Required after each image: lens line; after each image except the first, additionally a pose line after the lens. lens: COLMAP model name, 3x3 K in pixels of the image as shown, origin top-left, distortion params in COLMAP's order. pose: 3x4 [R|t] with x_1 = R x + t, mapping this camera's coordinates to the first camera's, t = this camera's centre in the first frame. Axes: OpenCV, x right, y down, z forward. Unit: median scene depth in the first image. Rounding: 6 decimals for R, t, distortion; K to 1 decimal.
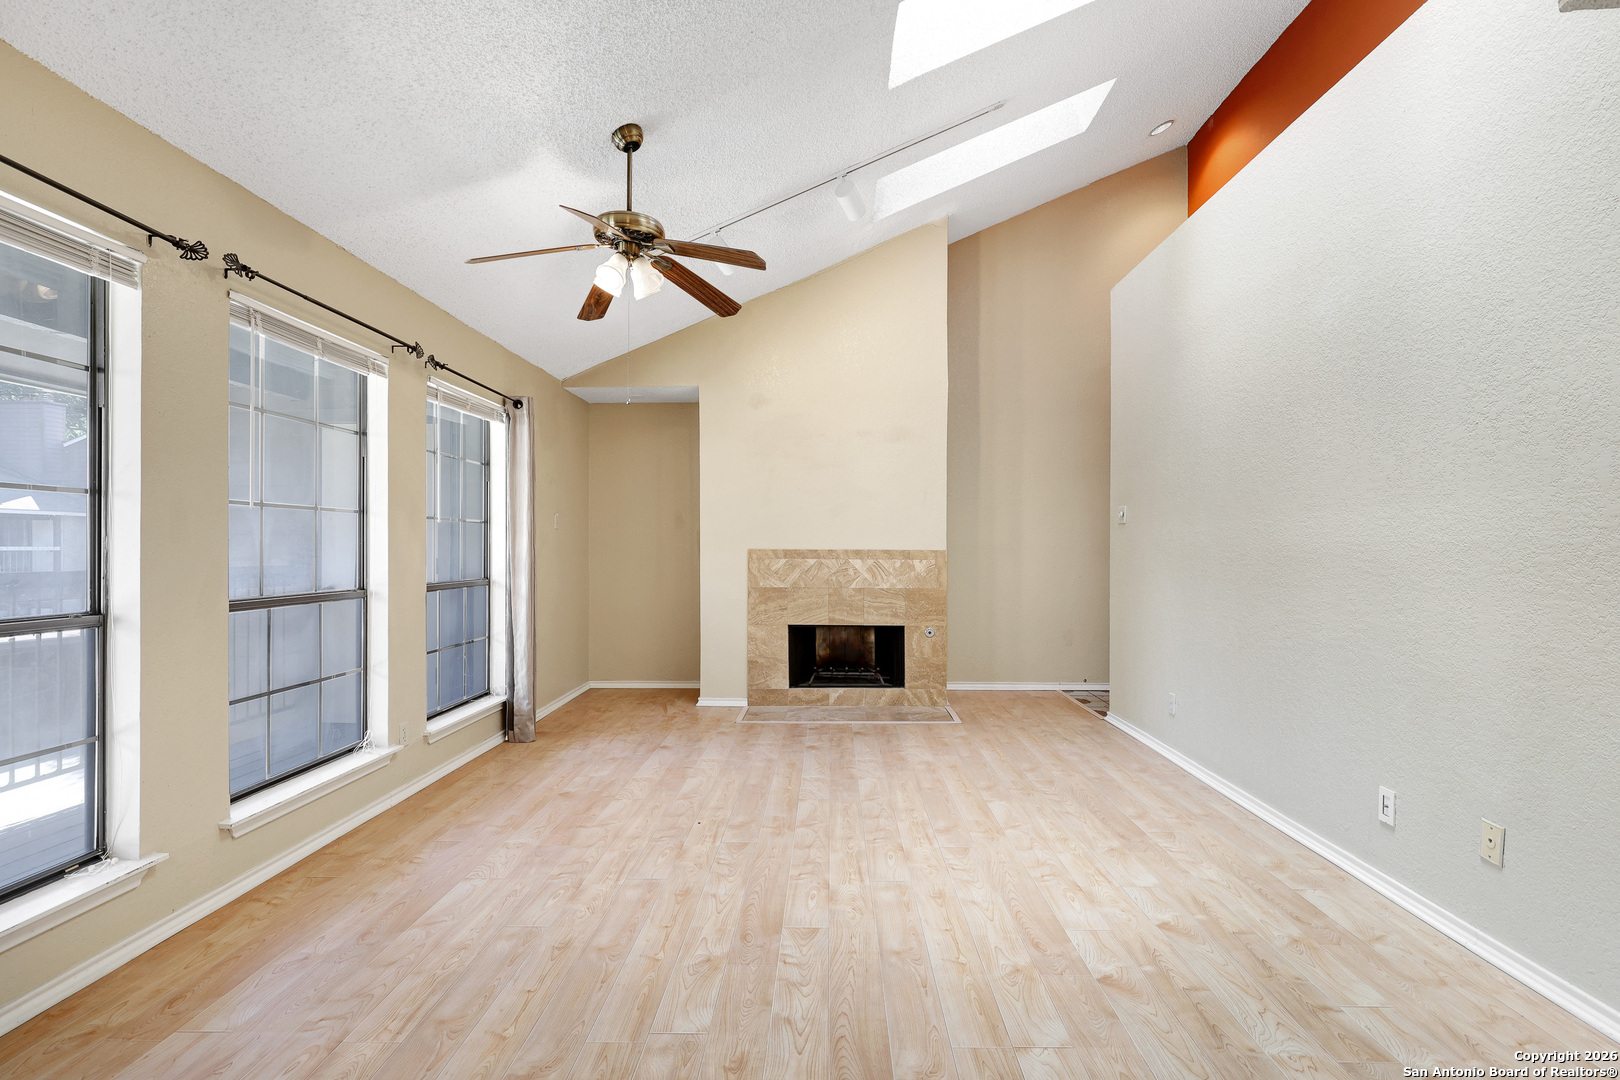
lens RADIAL K [[731.2, 0, 815.9], [0, 731.2, 545.0], [0, 0, 1]] dist [0.002975, 0.000288]
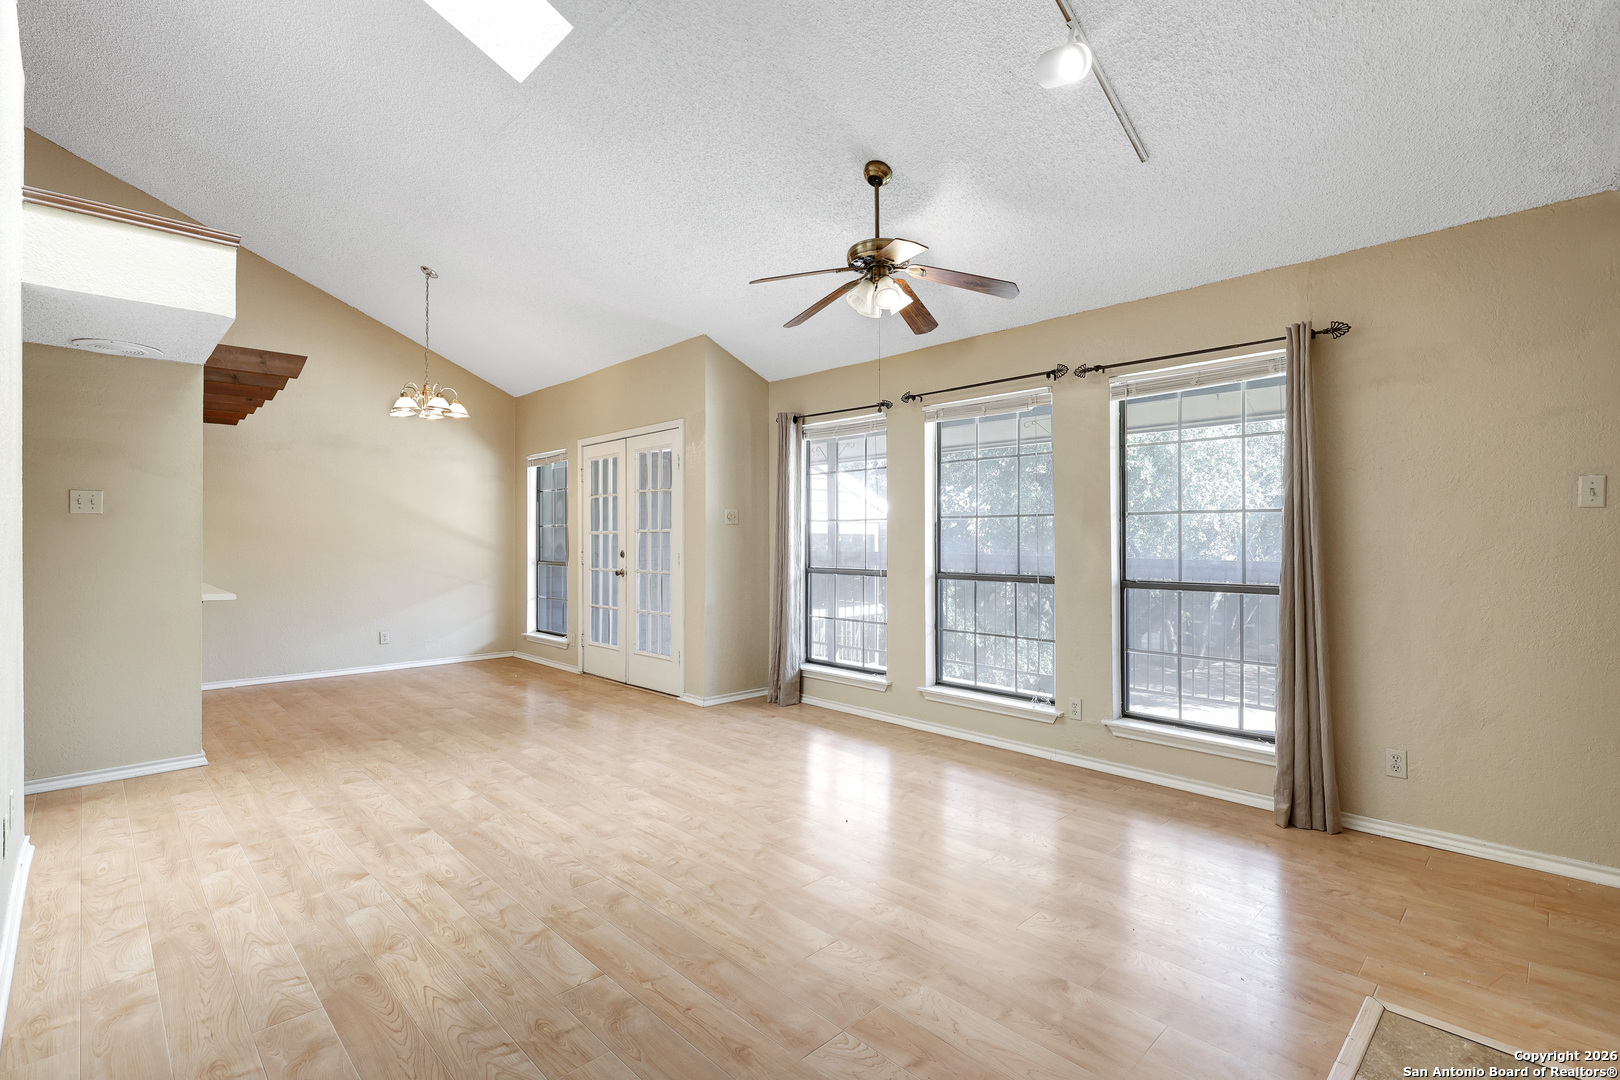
lens RADIAL K [[743.9, 0, 831.4], [0, 743.9, 533.4], [0, 0, 1]] dist [0.002040, 0.000570]
pose [[-0.687088, -0.009286, -0.726515, 0.519265], [0.000729, 0.999909, -0.013471, 0.003035], [0.726574, -0.009785, -0.687019, 1.474701]]
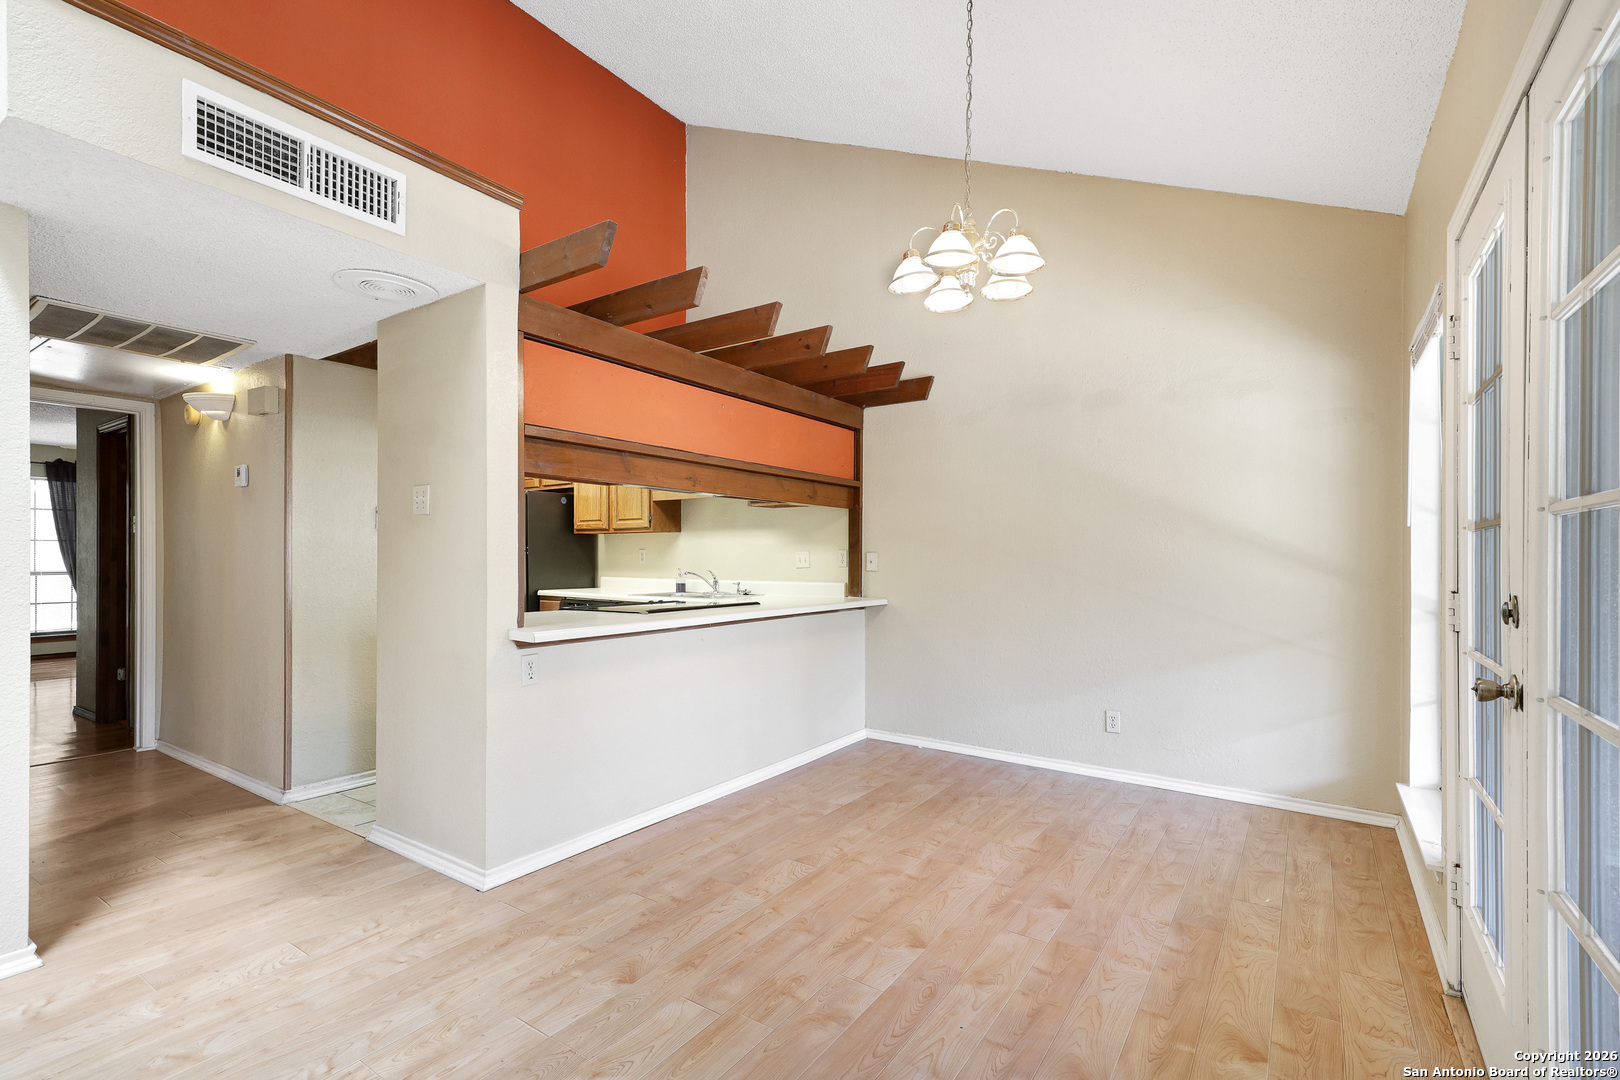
lens RADIAL K [[726.6, 0, 819.6], [0, 726.6, 558.3], [0, 0, 1]] dist [0.014525, -0.000235]
pose [[-0.840643, -0.009669, 0.541503, -0.295816], [-0.009092, 0.999952, 0.003741, 0.001167], [-0.541513, -0.001779, -0.840690, 0.477551]]
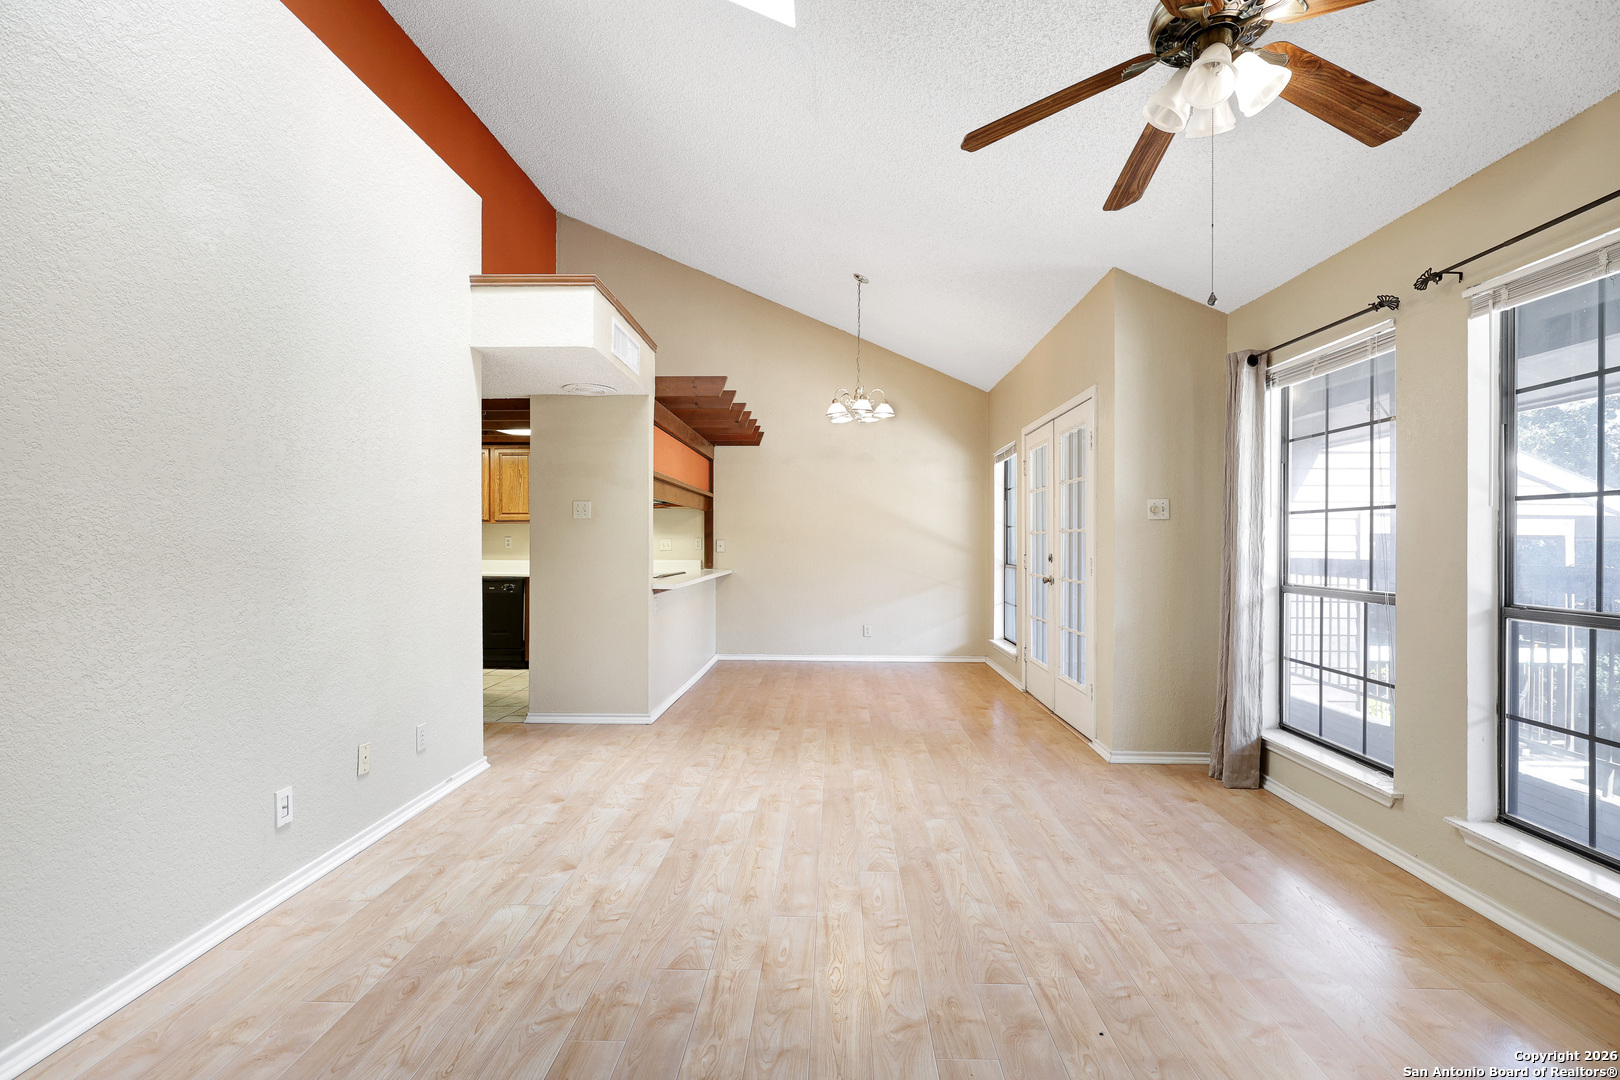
lens RADIAL K [[738.2, 0, 826.4], [0, 738.2, 542.0], [0, 0, 1]] dist [0.001250, 0.000472]
pose [[-0.999935, -0.007632, -0.008432, 0.052849], [-0.007612, 0.999968, -0.002383, 0.003090], [0.008450, -0.002319, -0.999962, 1.375169]]
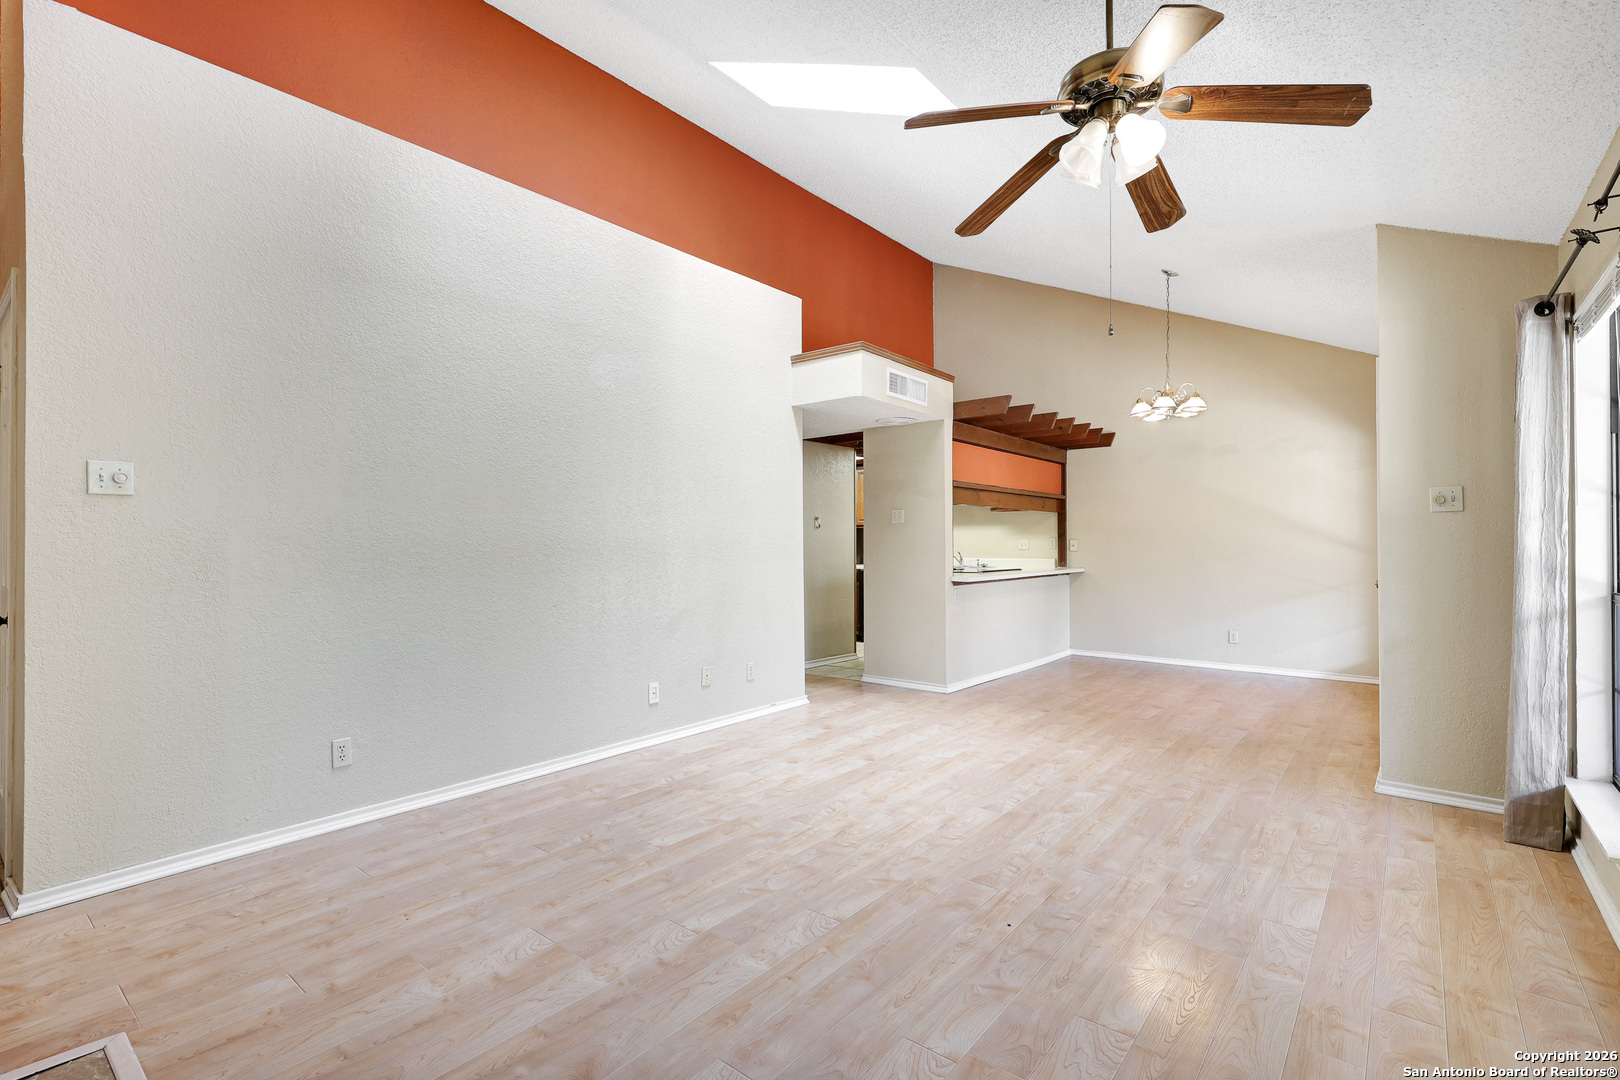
lens RADIAL K [[747.5, 0, 822.3], [0, 747.5, 535.8], [0, 0, 1]] dist [0.001600, 0.000135]
pose [[-0.795062, 0.002600, 0.606522, -0.402780], [-0.003383, 0.999956, -0.008722, 0.004665], [-0.606518, -0.008986, -0.795019, 1.487607]]
